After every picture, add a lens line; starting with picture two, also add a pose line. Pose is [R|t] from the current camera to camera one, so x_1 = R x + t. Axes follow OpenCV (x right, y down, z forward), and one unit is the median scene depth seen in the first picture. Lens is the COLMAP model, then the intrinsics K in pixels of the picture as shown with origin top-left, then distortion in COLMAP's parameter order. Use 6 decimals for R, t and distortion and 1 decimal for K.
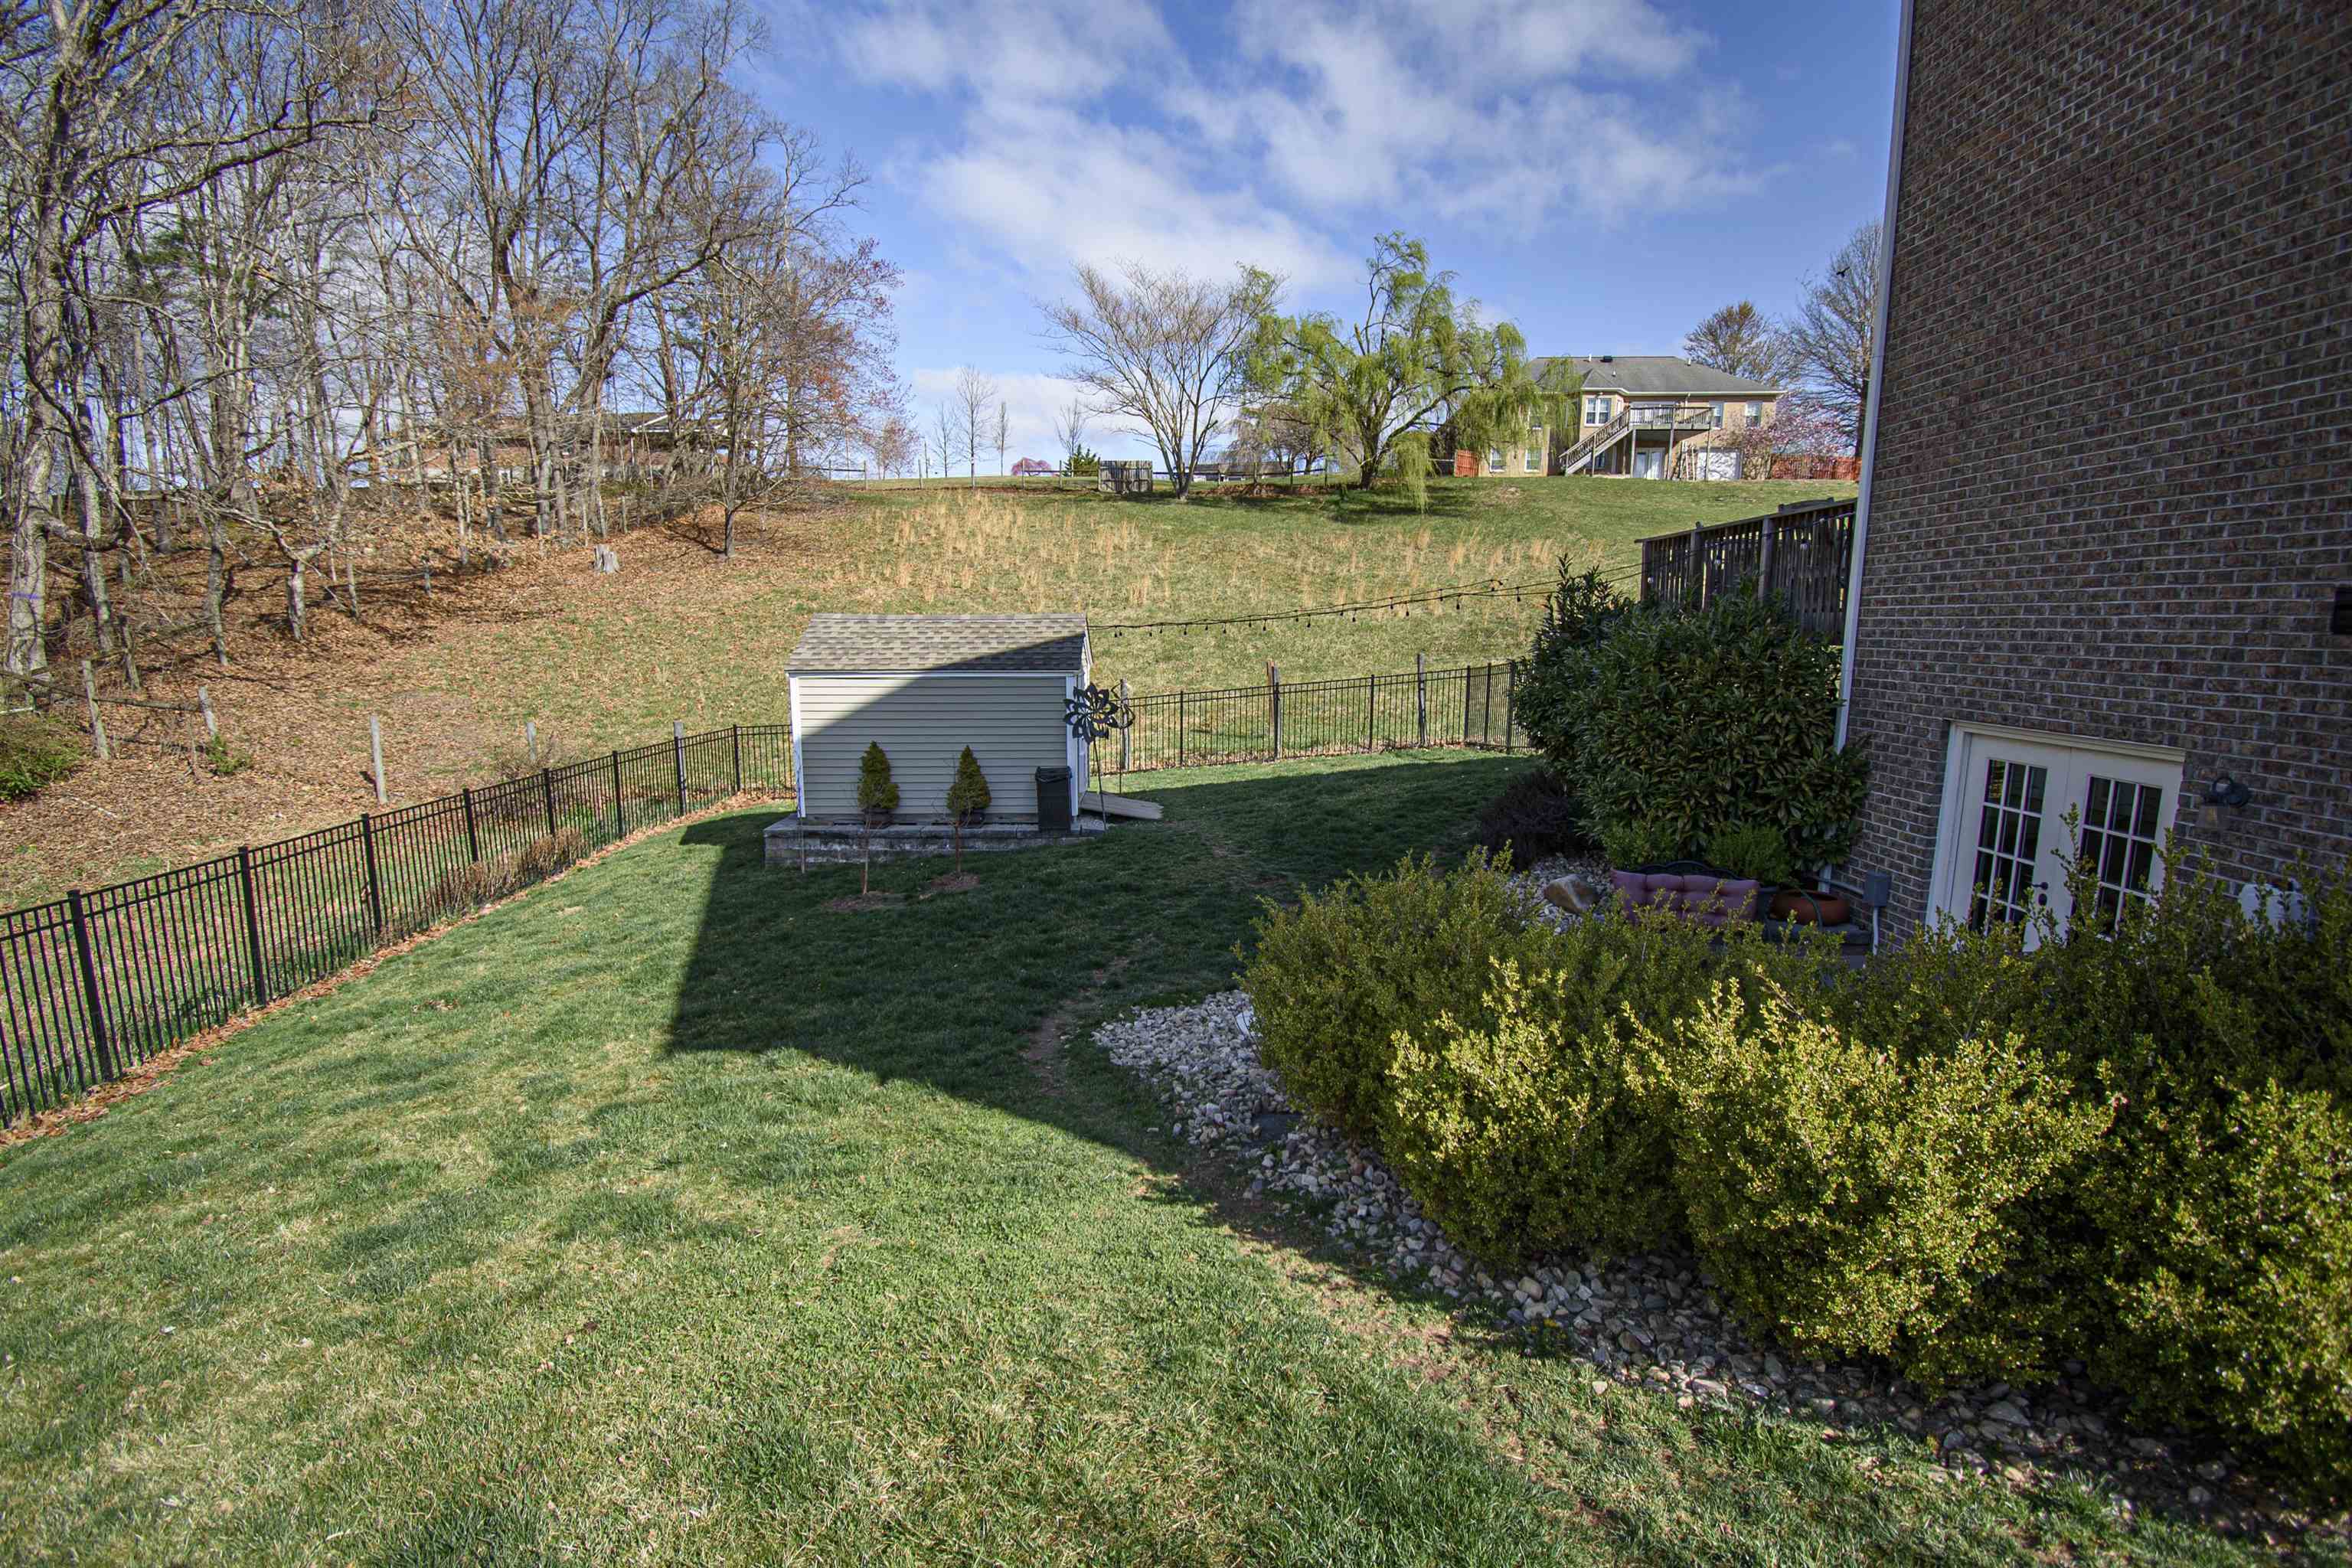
lens RADIAL K [[980.5, 0, 1215.9], [0, 980.5, 773.6], [0, 0, 1]] dist [0.028924, -0.022031]
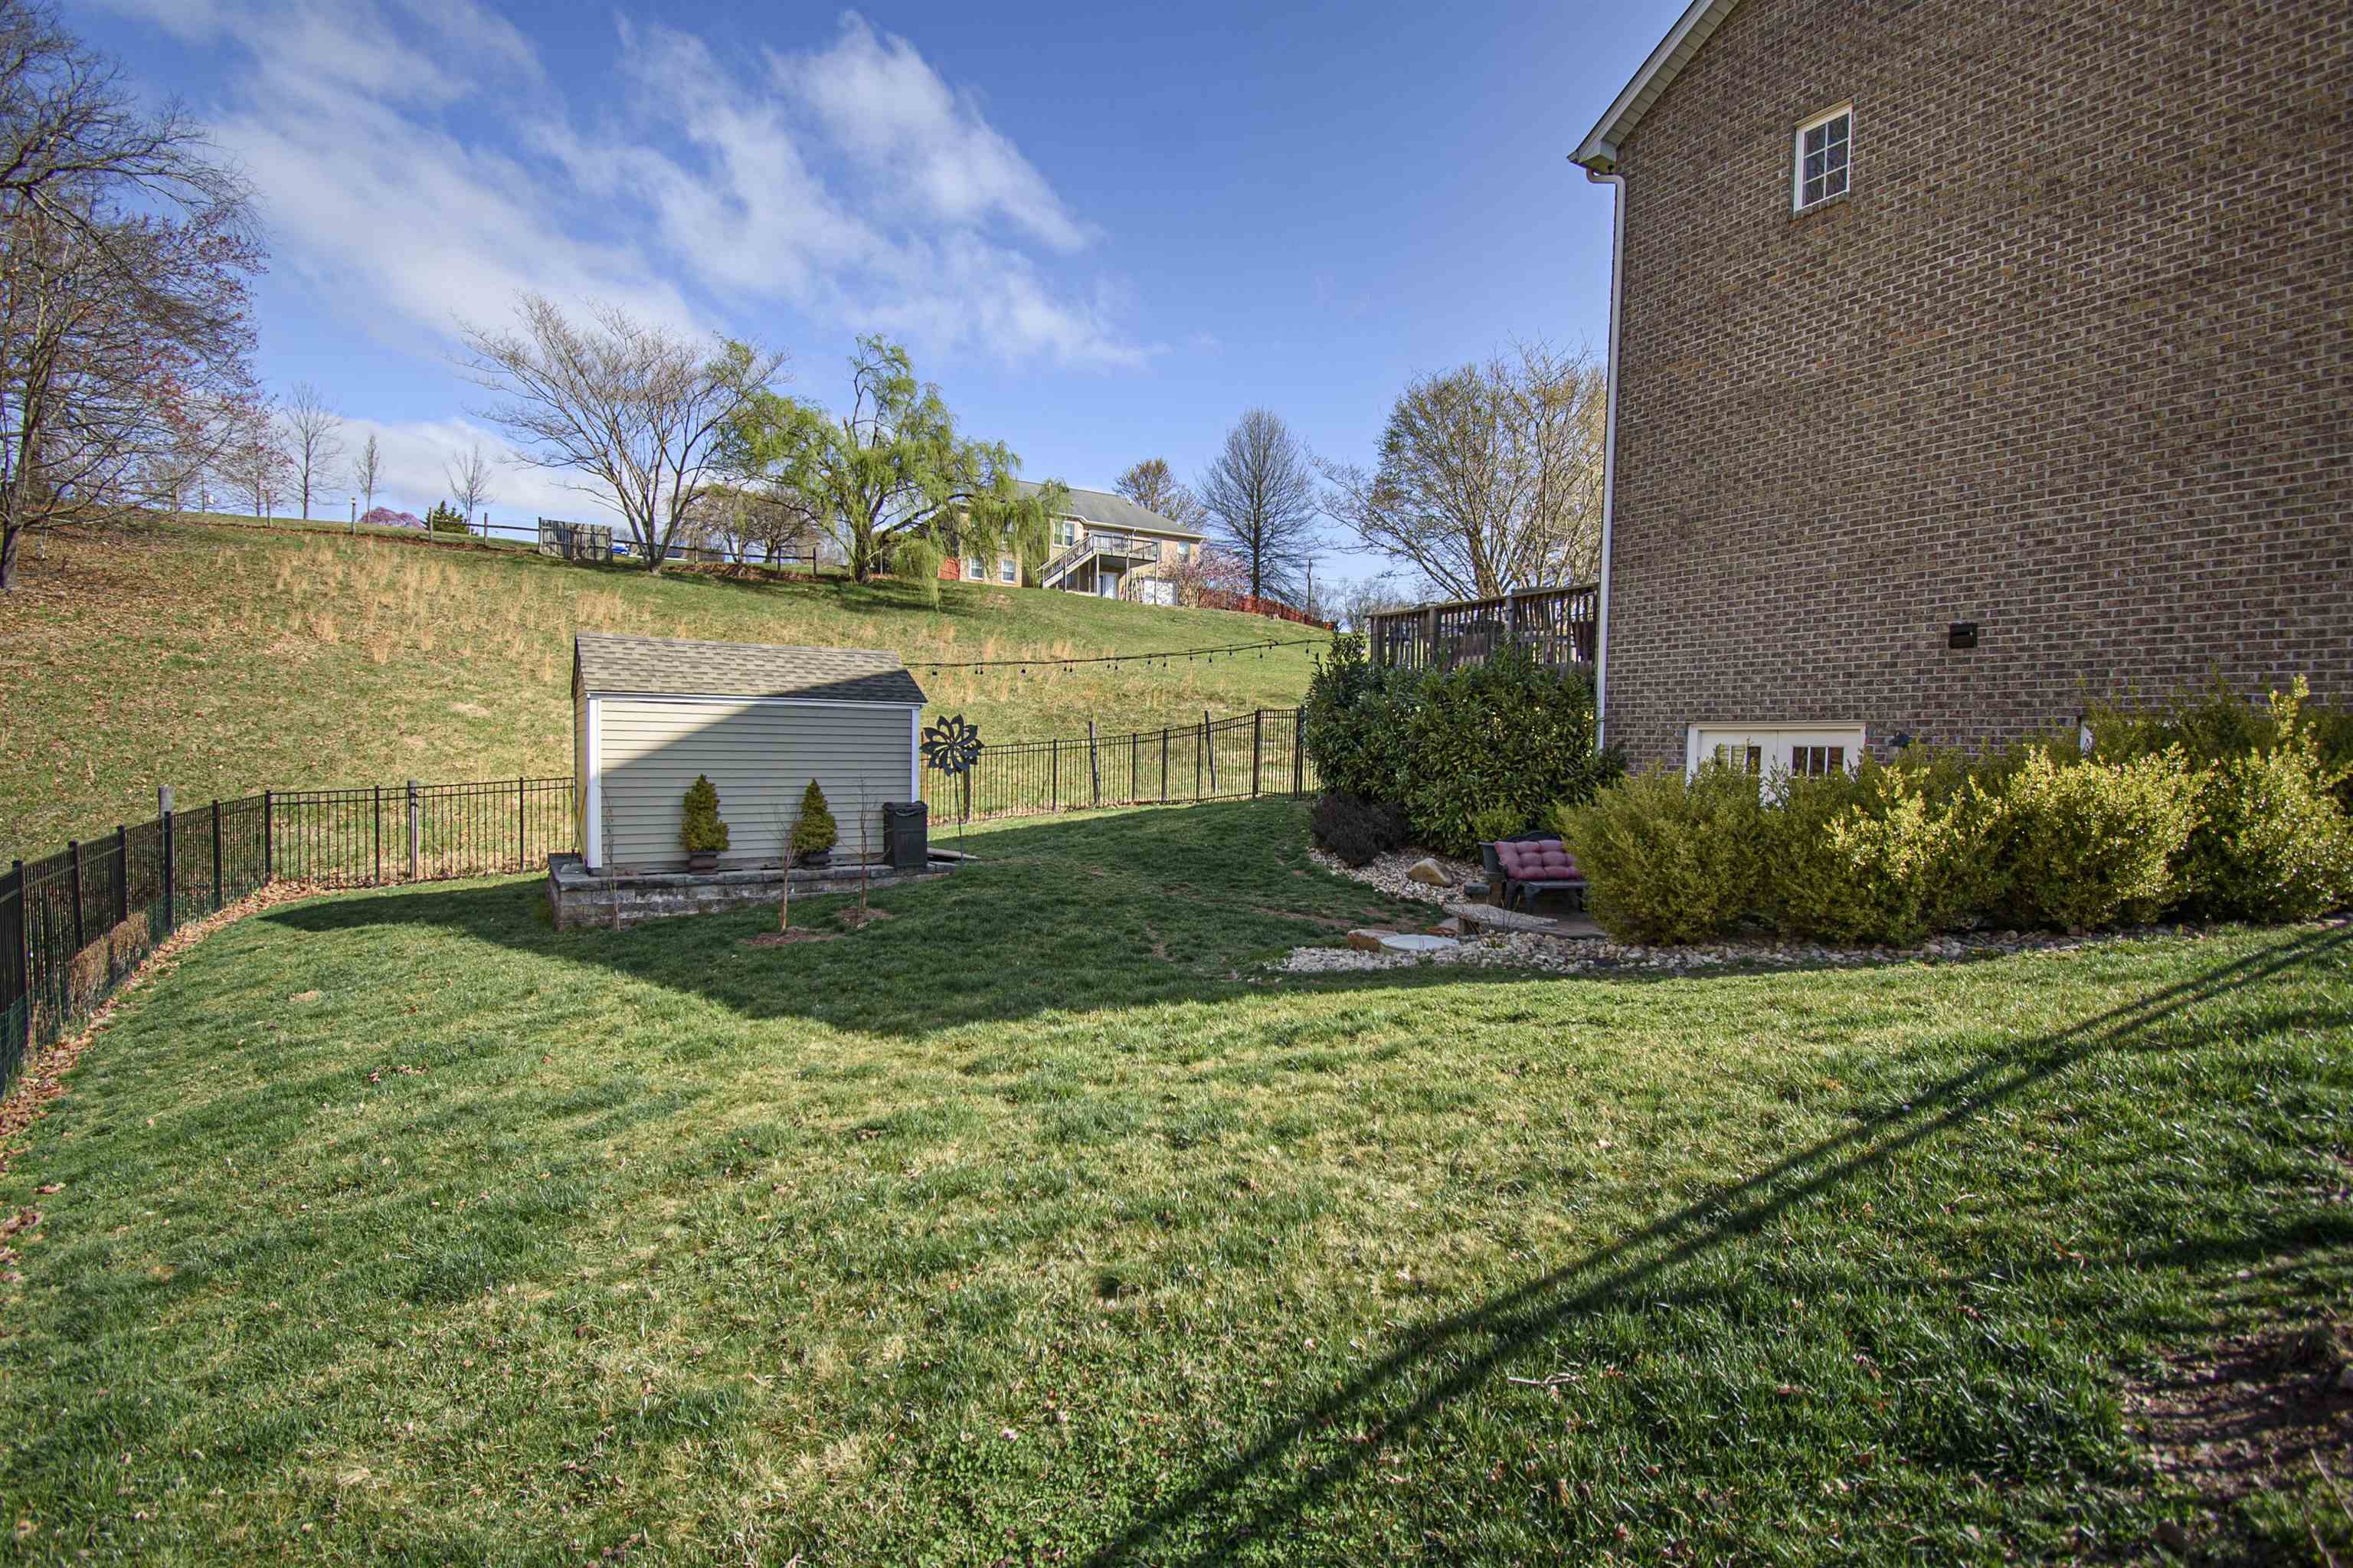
lens RADIAL K [[980.9, 0, 1216.4], [0, 980.9, 773.6], [0, 0, 1]] dist [0.028924, -0.022031]
pose [[0.872790, -0.006243, 0.488056, -0.375636], [0.055308, 0.994743, -0.086183, 0.066809], [-0.484952, 0.102213, 0.868547, 0.017393]]
